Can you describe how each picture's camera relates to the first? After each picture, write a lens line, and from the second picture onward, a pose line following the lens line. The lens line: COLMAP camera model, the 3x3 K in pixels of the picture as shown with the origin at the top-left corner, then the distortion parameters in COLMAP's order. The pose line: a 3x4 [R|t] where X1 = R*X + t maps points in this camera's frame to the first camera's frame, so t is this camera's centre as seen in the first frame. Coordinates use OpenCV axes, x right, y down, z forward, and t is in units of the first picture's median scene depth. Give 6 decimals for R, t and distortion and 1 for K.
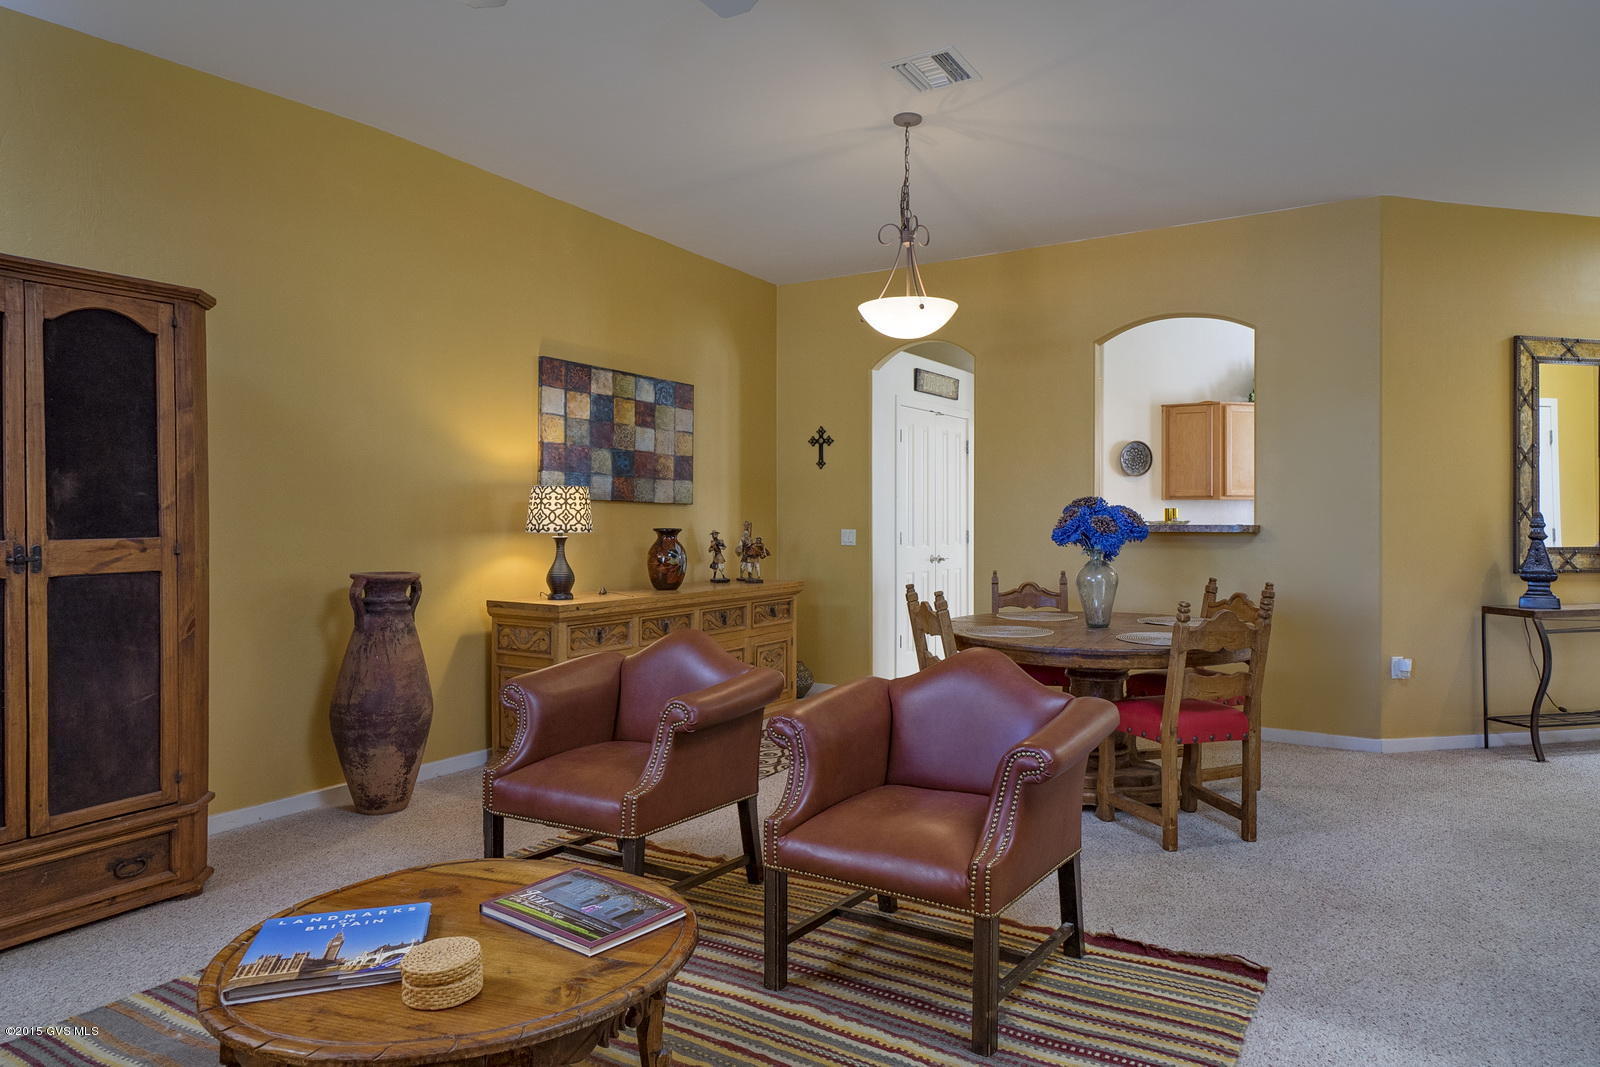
lens RADIAL K [[996.1, 0, 797.4], [0, 996.1, 521.3], [0, 0, 1]] dist [0.003149, 0.000505]
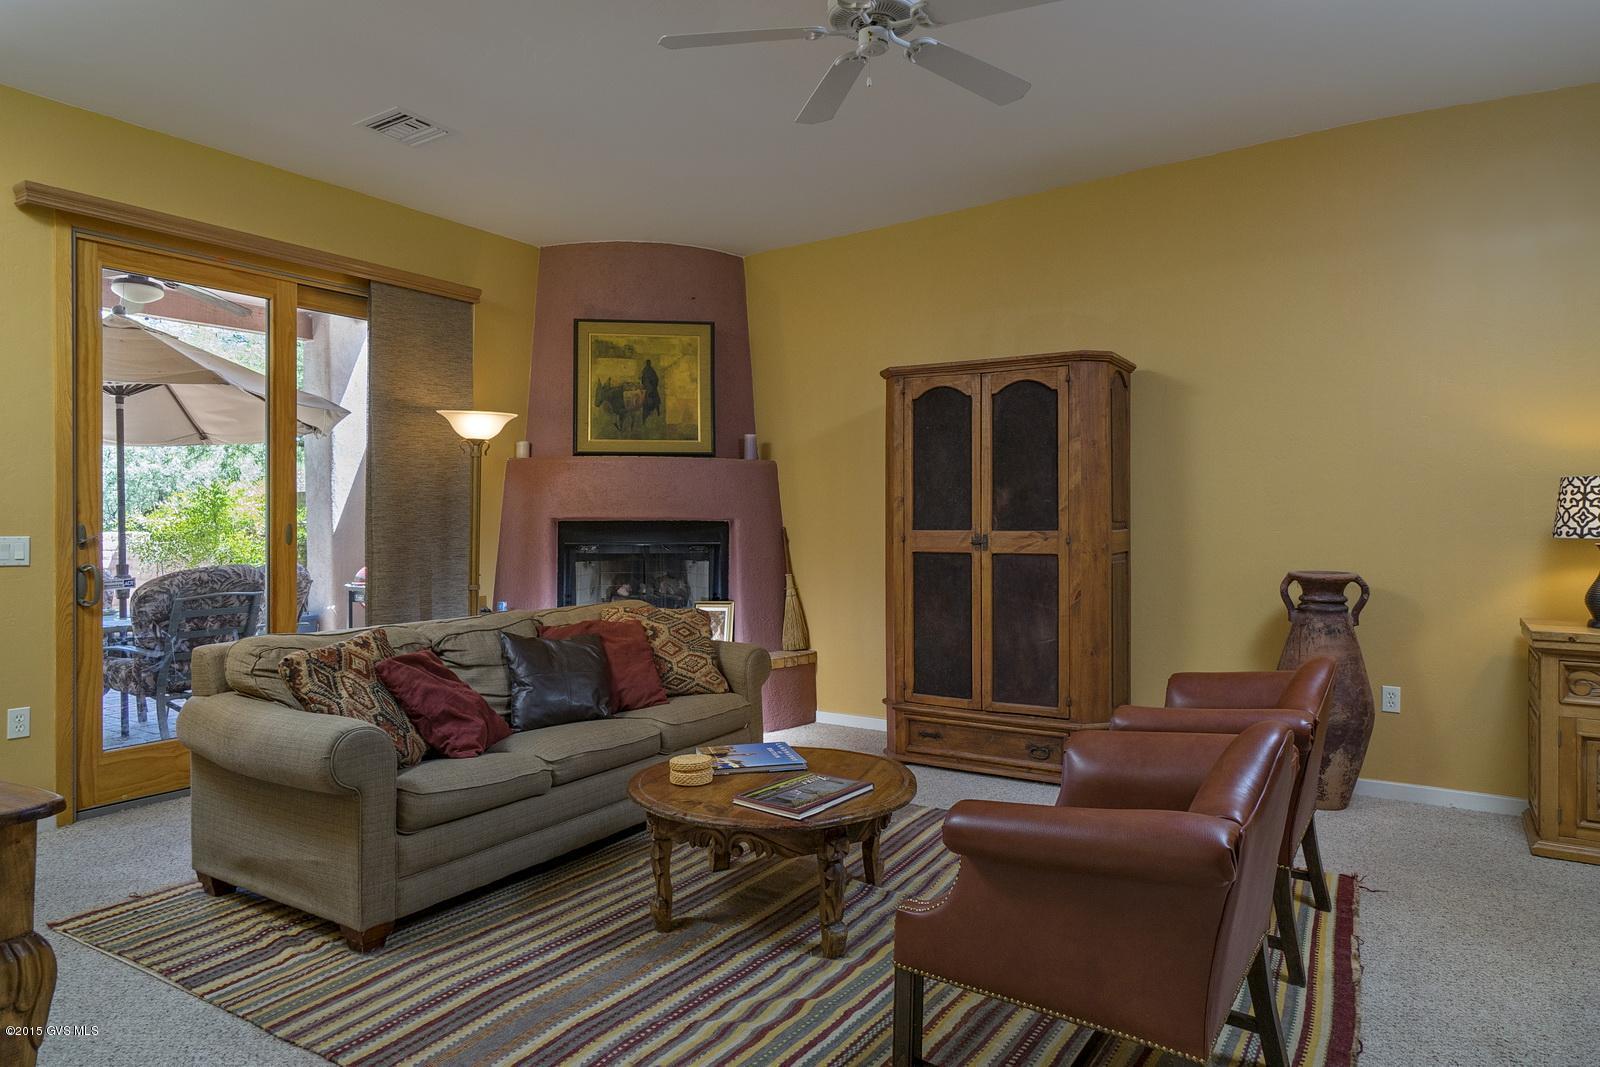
lens RADIAL K [[996.1, 0, 861.7], [0, 996.1, 530.0], [0, 0, 1]] dist [0.003149, 0.000505]
pose [[0.029062, 0.016397, -0.999443, 0.813807], [-0.005058, 0.999855, 0.016257, -0.007071], [0.999565, 0.004583, 0.029141, 0.703771]]
